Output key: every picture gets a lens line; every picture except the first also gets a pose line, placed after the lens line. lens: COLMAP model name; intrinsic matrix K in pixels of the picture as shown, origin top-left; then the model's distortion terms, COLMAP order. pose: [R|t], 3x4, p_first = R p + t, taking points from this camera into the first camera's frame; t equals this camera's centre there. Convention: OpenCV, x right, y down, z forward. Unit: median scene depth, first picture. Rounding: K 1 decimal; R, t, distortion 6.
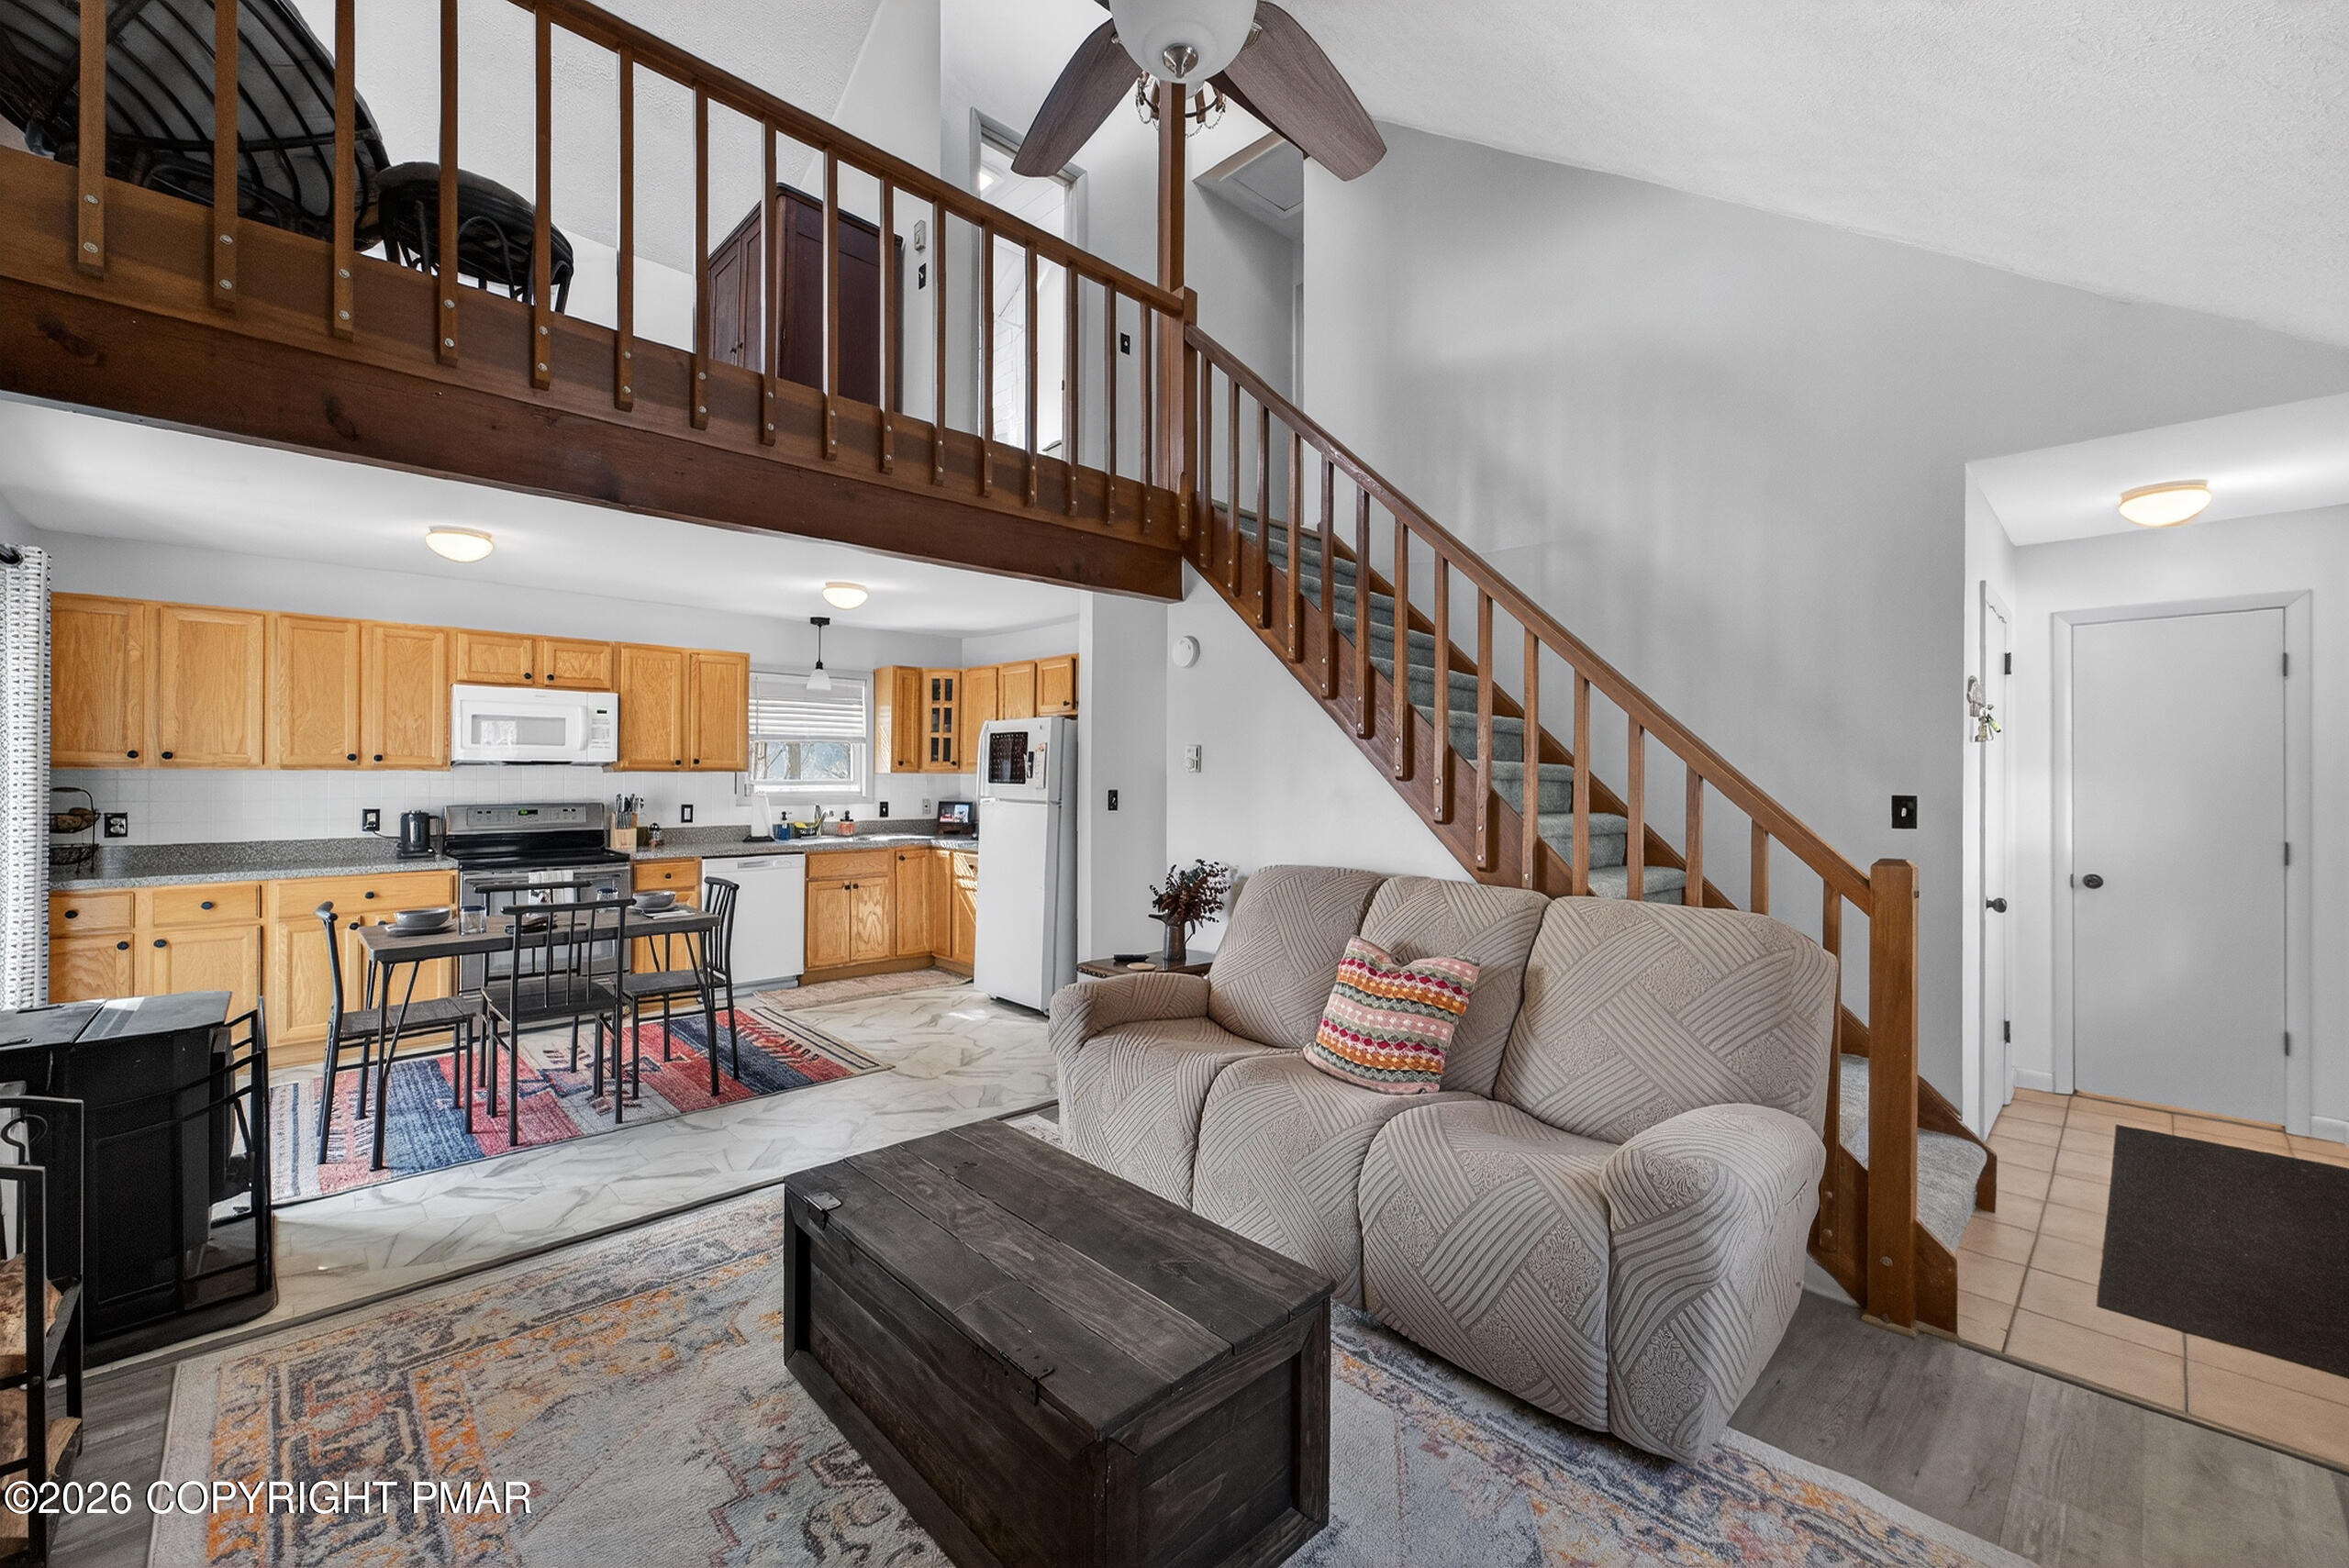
lens RADIAL K [[969.0, 0, 1164.0], [0, 969.0, 772.5], [0, 0, 1]] dist [0.007189, 0.000215]
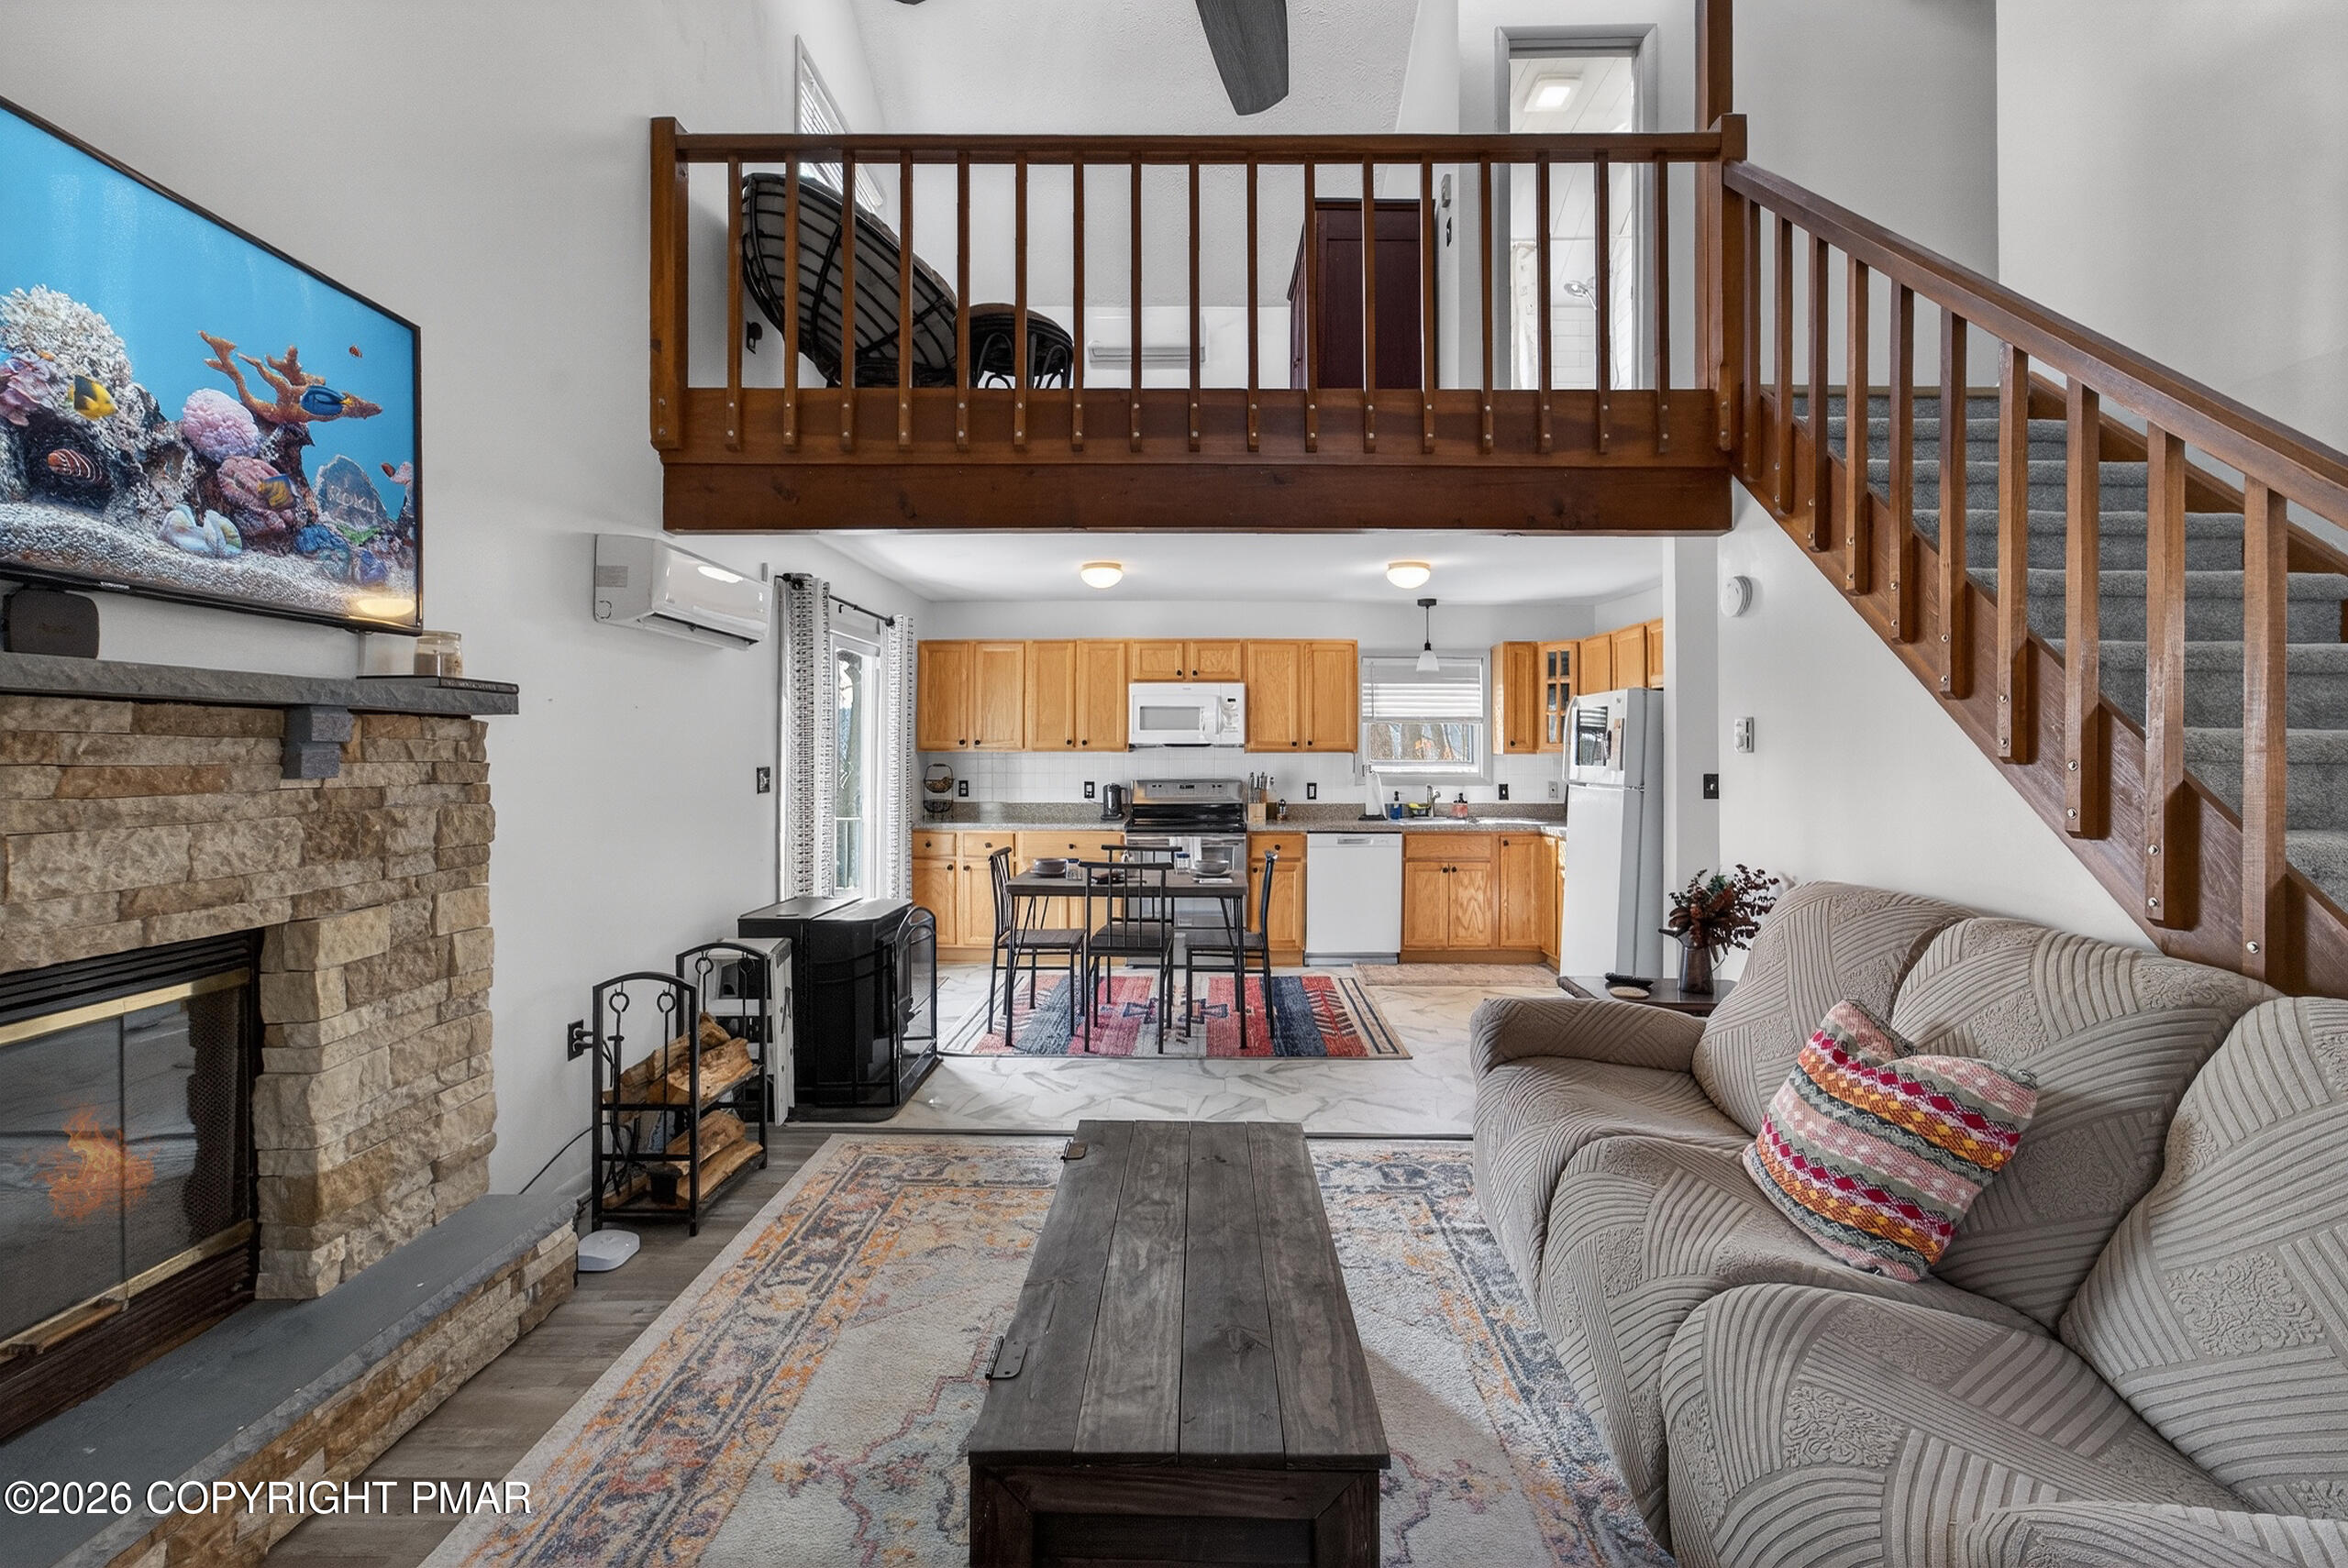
lens RADIAL K [[975.1, 0, 1171.6], [0, 975.1, 763.1], [0, 0, 1]] dist [-0.054026, 0.049787]
pose [[0.717802, 0.006694, -0.696215, 0.185484], [0.001336, 0.999939, 0.010992, -0.001735], [0.696246, -0.008821, 0.717749, 0.117126]]
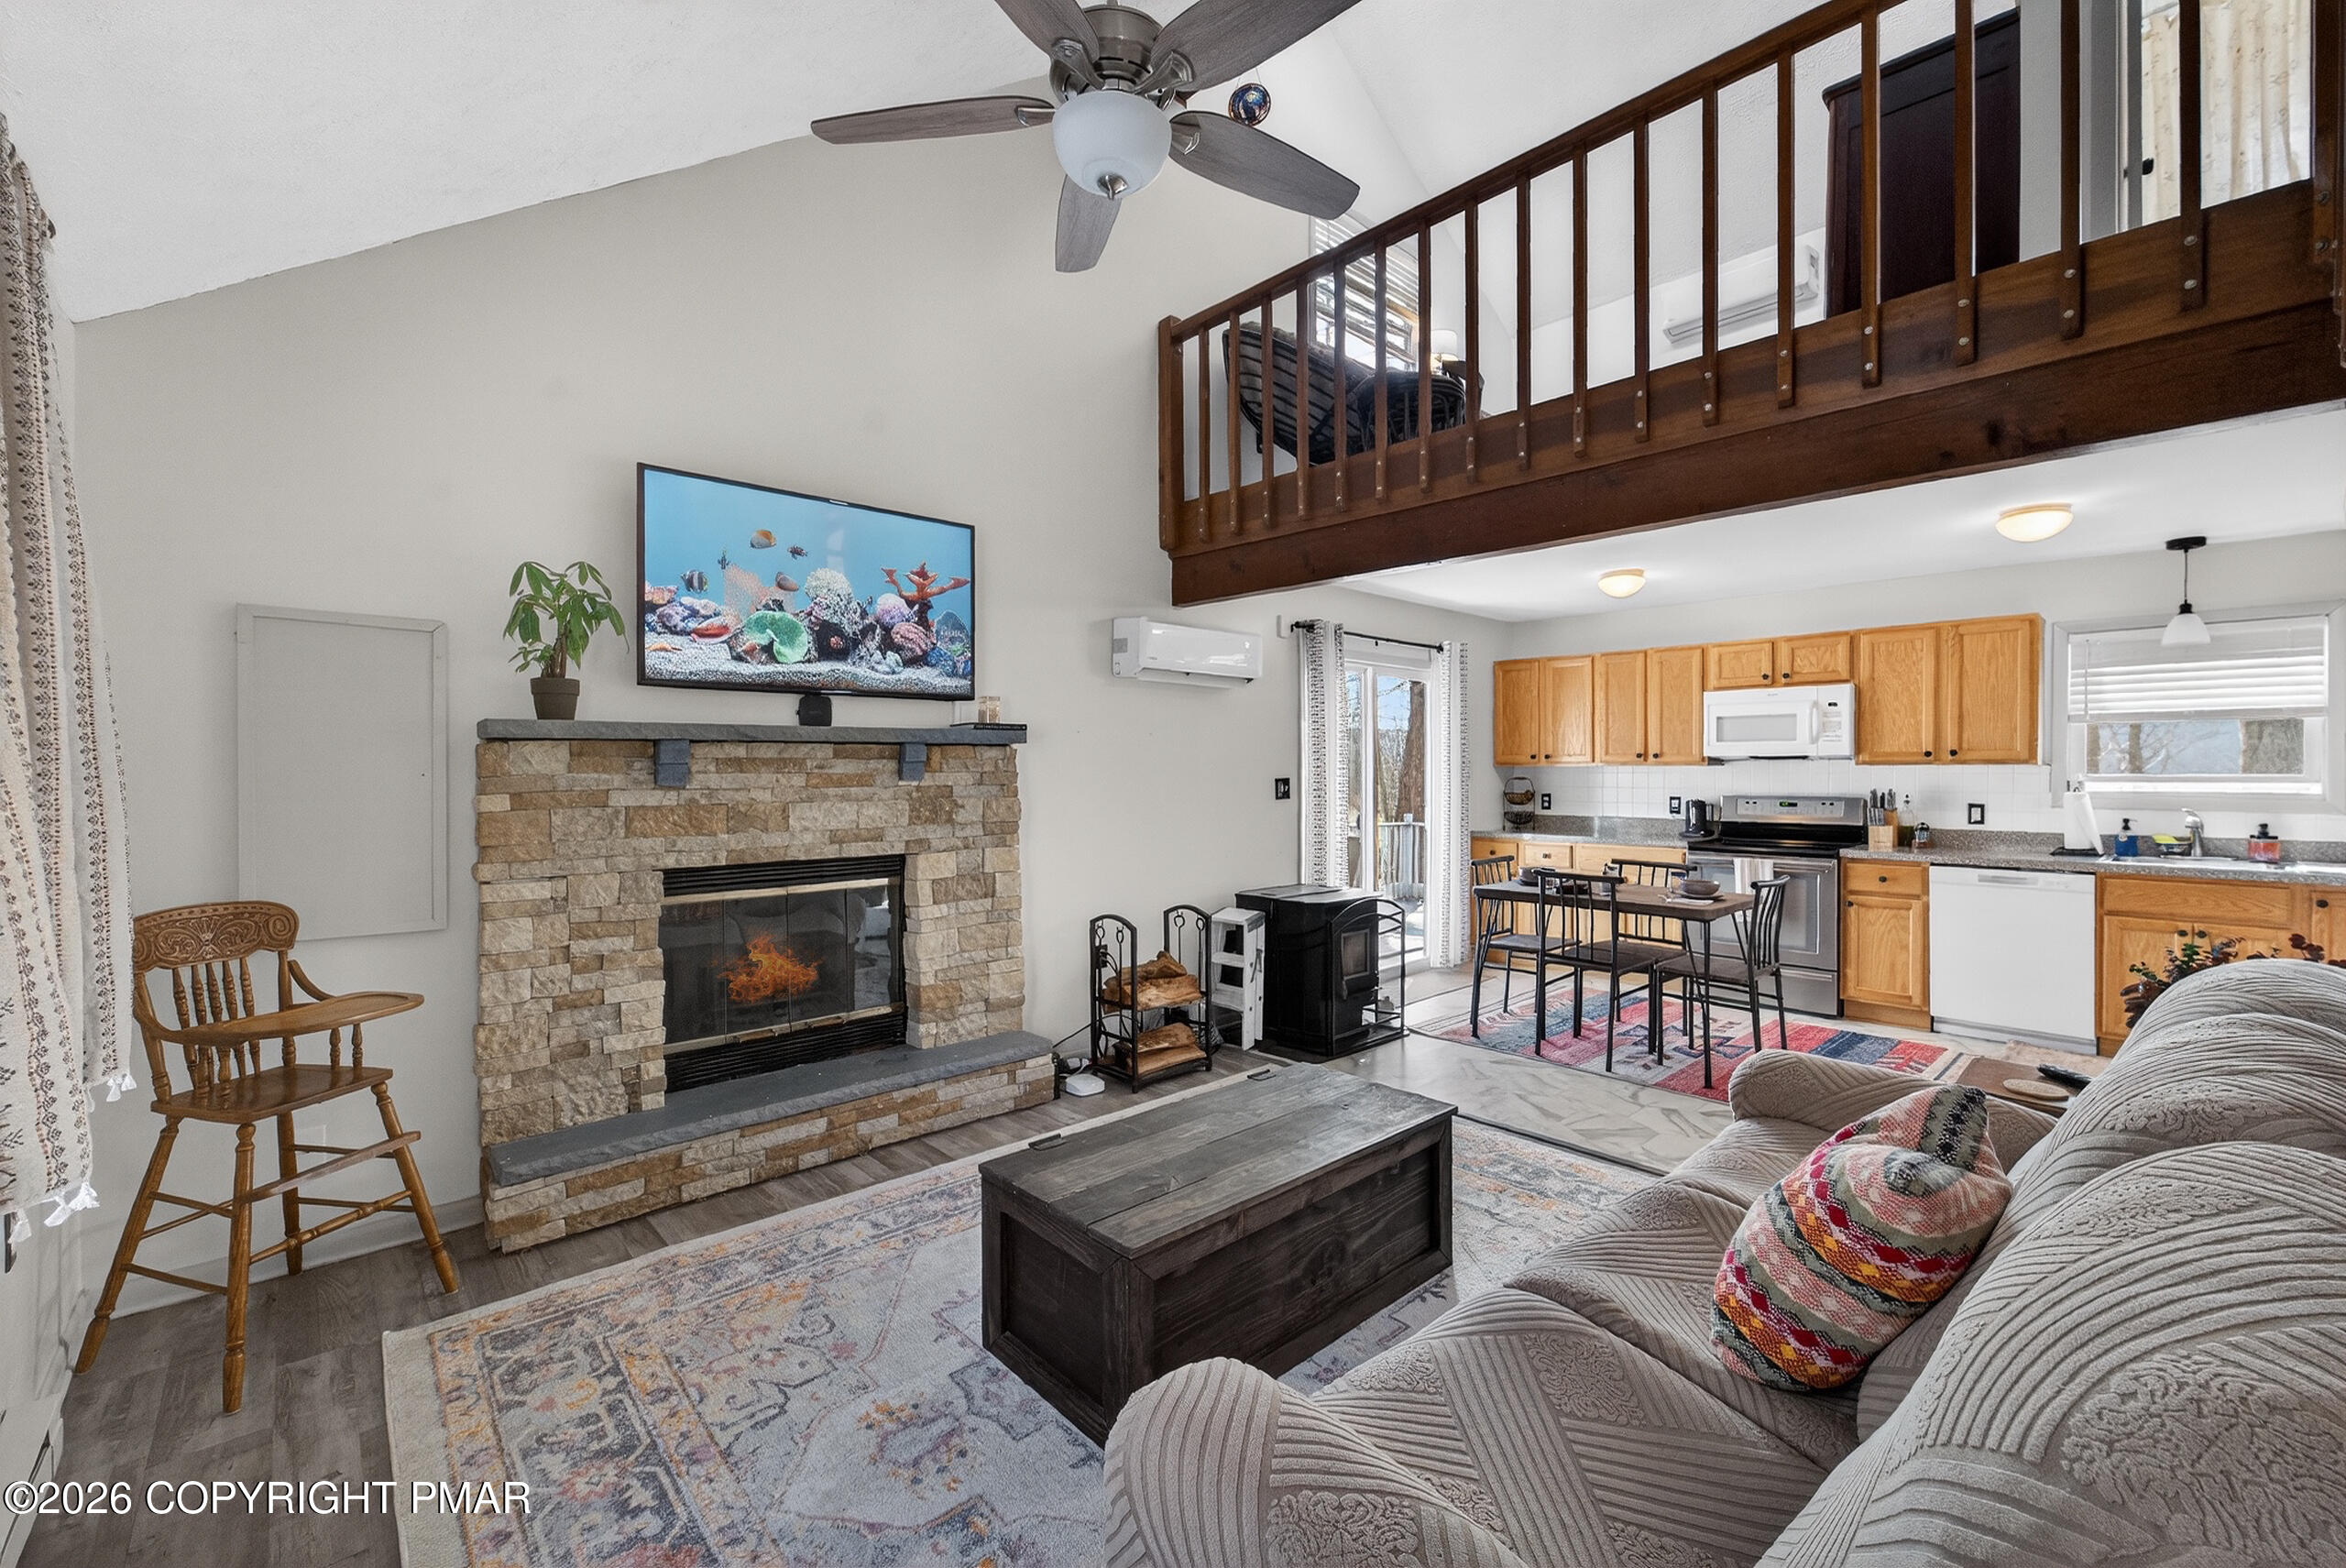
lens RADIAL K [[955.3, 0, 1176.1], [0, 955.3, 760.8], [0, 0, 1]] dist [0.005060, 0.000098]
pose [[-0.004163, -0.011067, -0.999930, 0.406407], [0.005728, 0.999922, -0.011091, 0.001398], [0.999975, -0.005774, -0.004099, 0.349386]]
